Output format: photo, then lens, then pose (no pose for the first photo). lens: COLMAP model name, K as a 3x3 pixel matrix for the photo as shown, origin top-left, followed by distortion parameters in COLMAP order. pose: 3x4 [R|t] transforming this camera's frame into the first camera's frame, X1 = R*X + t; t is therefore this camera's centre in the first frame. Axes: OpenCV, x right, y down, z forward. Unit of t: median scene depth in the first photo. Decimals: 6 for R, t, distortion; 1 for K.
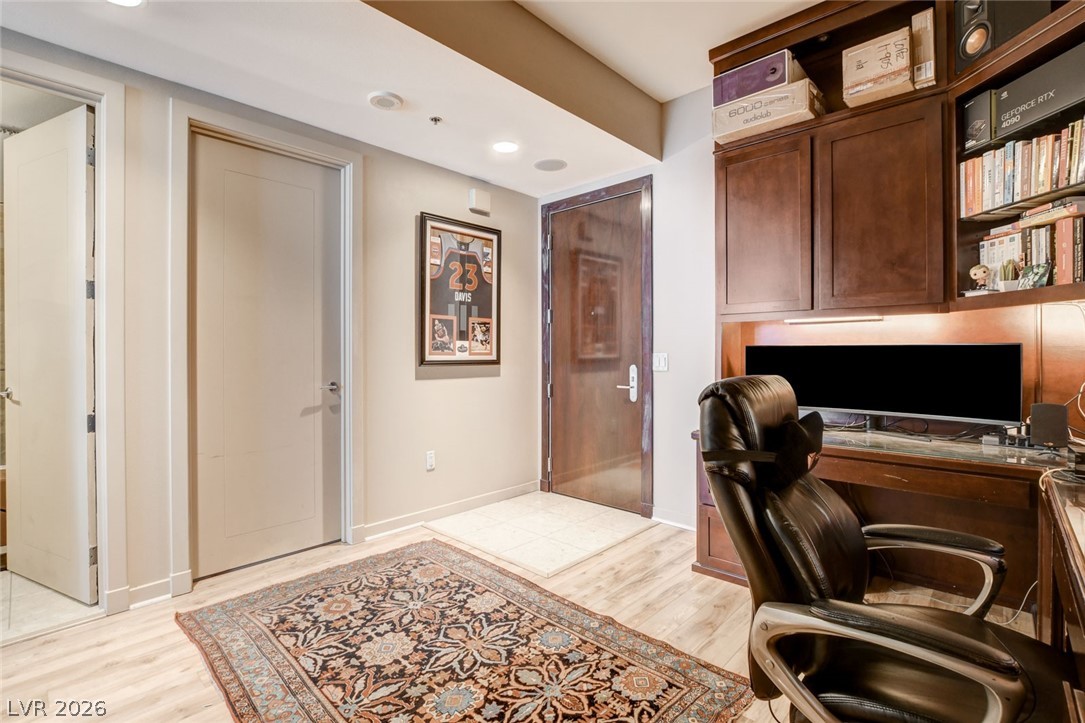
lens RADIAL K [[502.2, 0, 541.7], [0, 502.2, 361.0], [0, 0, 1]] dist [-0.028211, 0.006454]
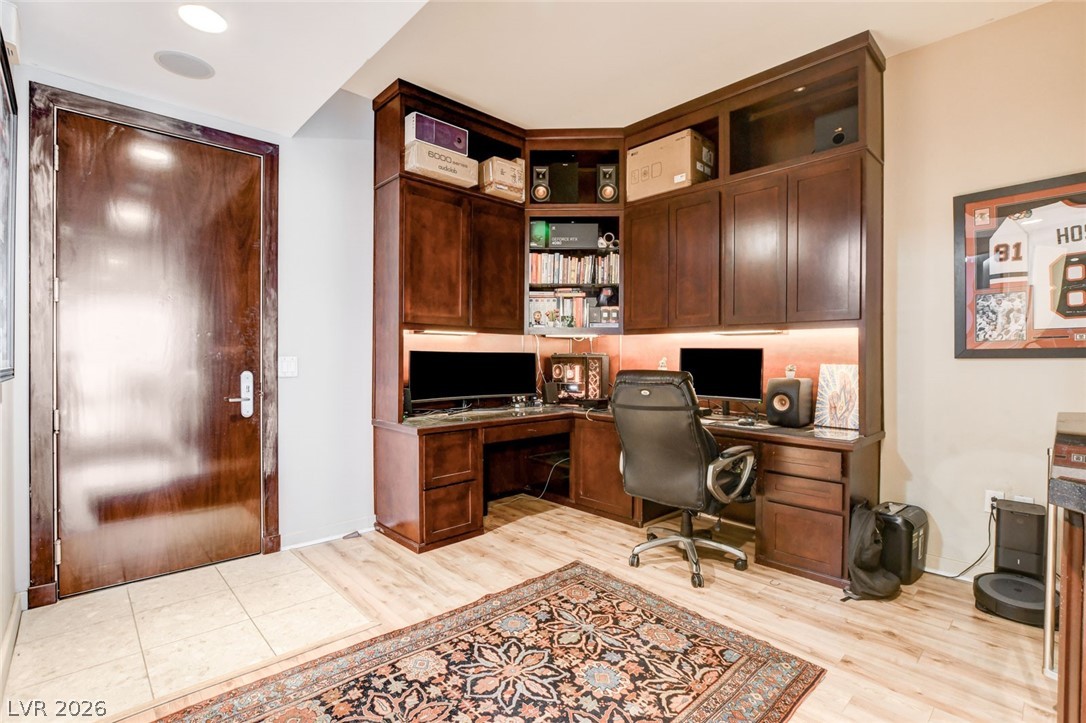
lens RADIAL K [[502.7, 0, 542.2], [0, 502.7, 361.0], [0, 0, 1]] dist [-0.028211, 0.006454]
pose [[0.061557, -0.005709, 0.998087, -0.991822], [0.013010, 0.999903, 0.004917, -0.010251], [-0.998019, 0.012682, 0.061625, 0.828243]]
